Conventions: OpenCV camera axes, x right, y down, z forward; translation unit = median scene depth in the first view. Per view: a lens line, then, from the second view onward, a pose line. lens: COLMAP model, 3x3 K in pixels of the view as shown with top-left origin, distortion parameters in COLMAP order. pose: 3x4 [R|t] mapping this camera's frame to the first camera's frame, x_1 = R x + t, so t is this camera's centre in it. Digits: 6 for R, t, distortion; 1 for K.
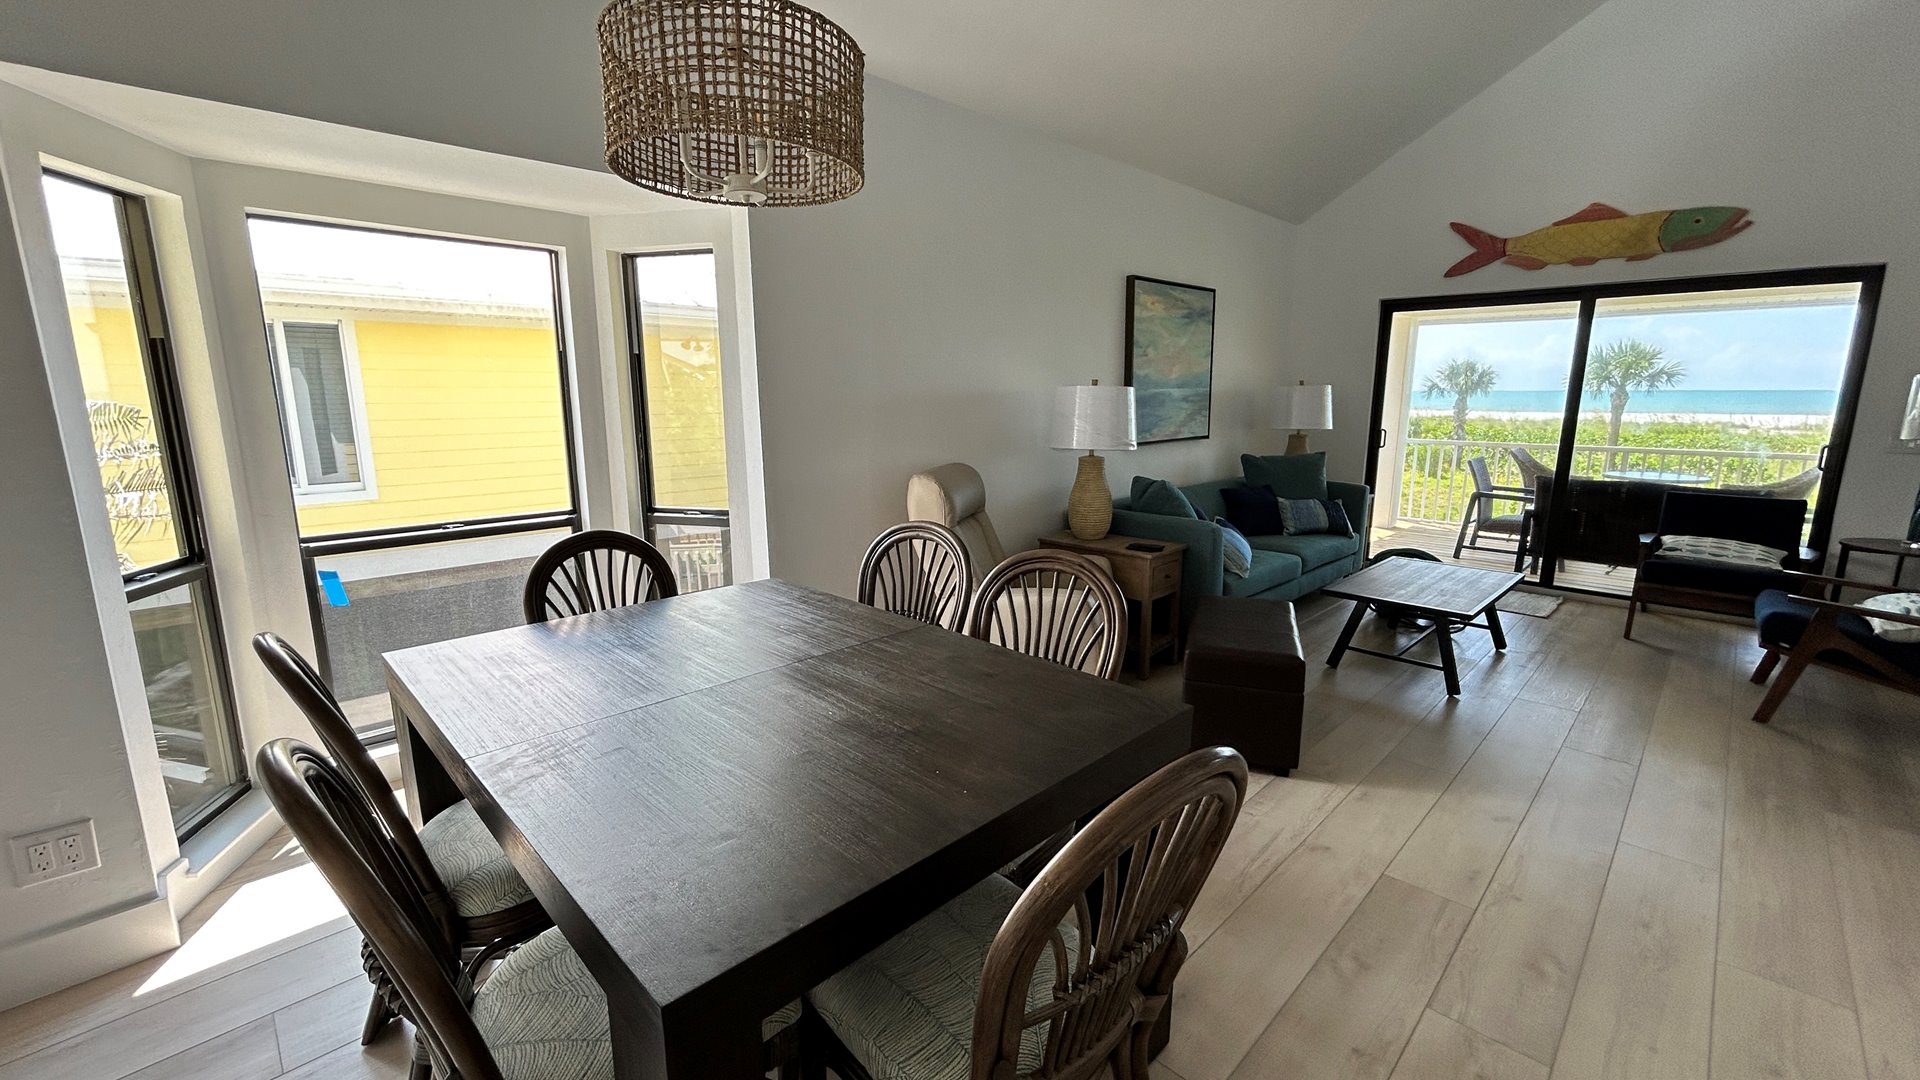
lens RADIAL K [[780.6, 0, 952.2], [0, 780.6, 550.4], [0, 0, 1]] dist [-0.002647, 0.000223]
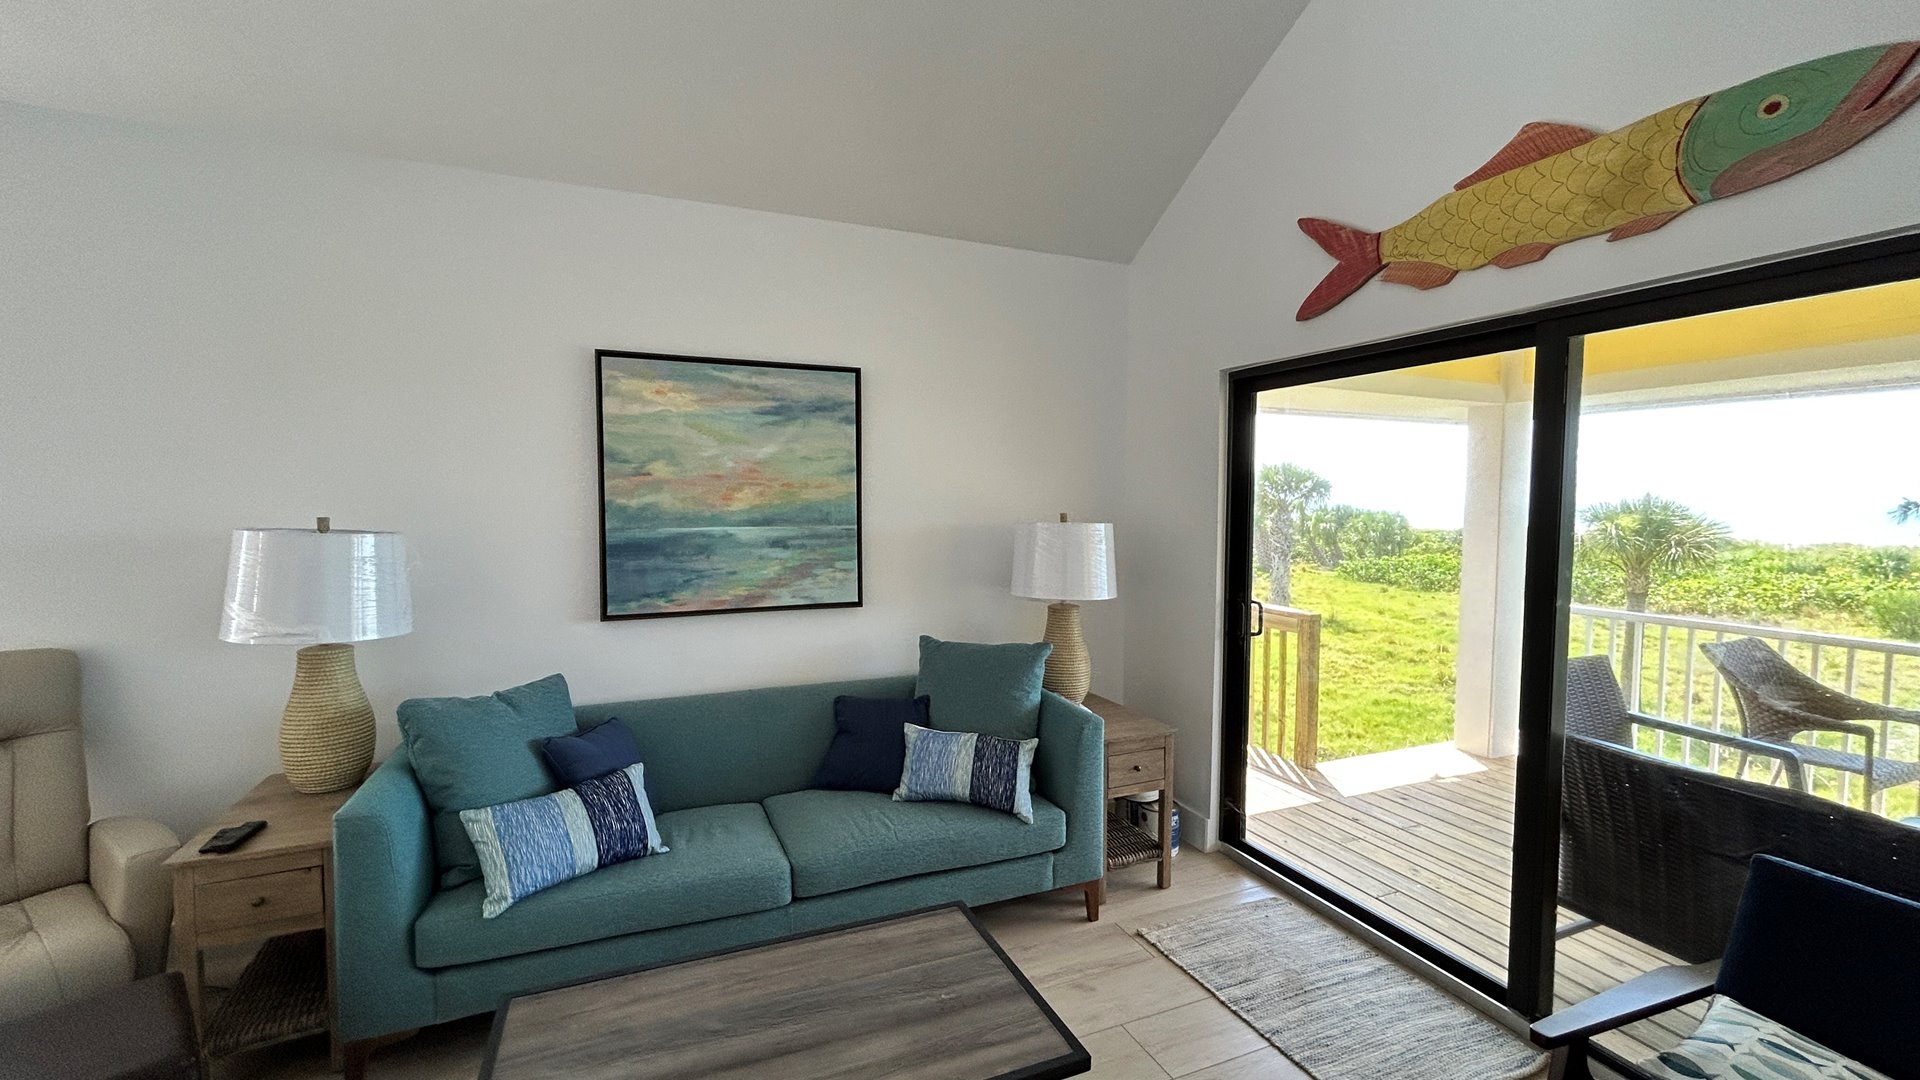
lens RADIAL K [[780.6, 0, 958.2], [0, 780.6, 536.7], [0, 0, 1]] dist [-0.002647, 0.000223]
pose [[0.926610, 0.025482, -0.375159, 0.682110], [-0.083450, 0.986757, -0.139090, -0.130683], [0.366646, 0.160189, 0.916466, 0.511743]]
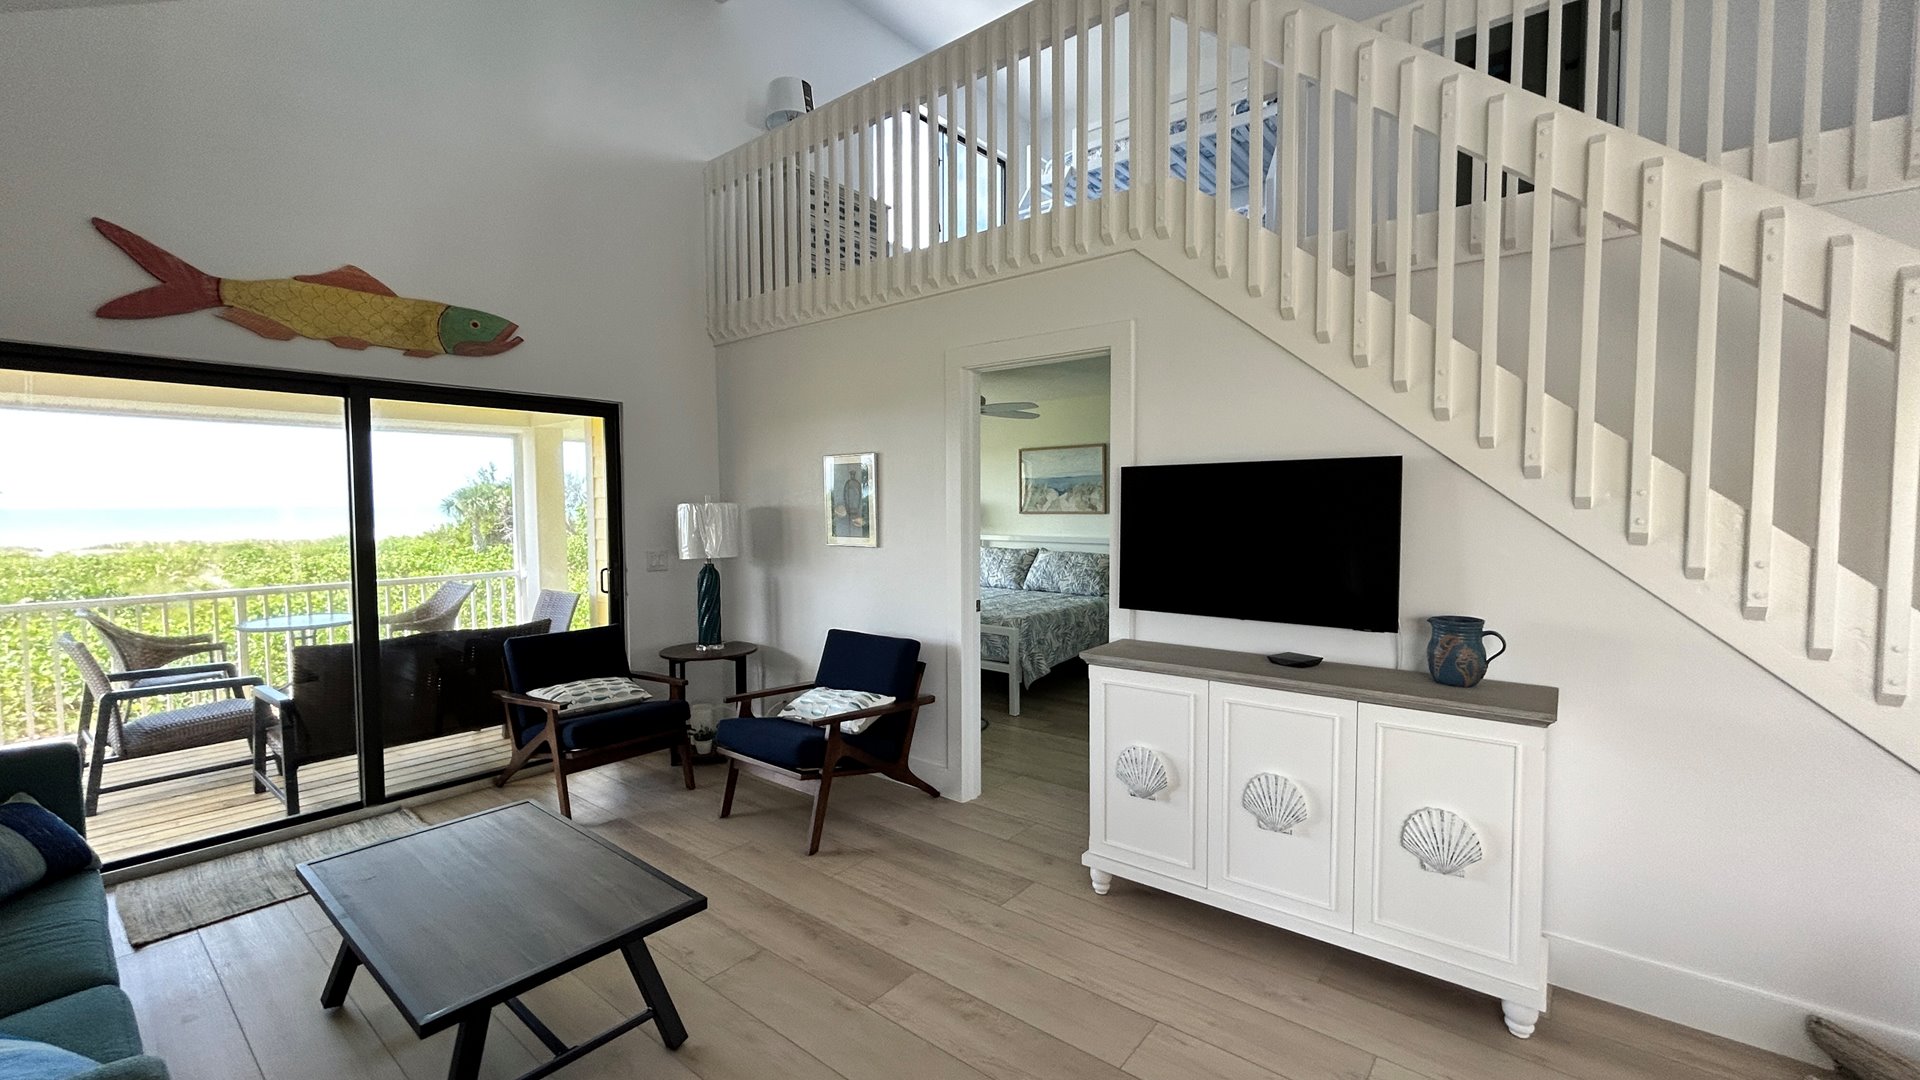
lens RADIAL K [[780.6, 0, 962.6], [0, 780.6, 537.6], [0, 0, 1]] dist [-0.002647, 0.000223]
pose [[-0.106656, -0.043504, 0.993344, 0.042086], [0.204633, 0.976695, 0.064747, -0.130015], [-0.973011, 0.210177, -0.095268, 0.559514]]
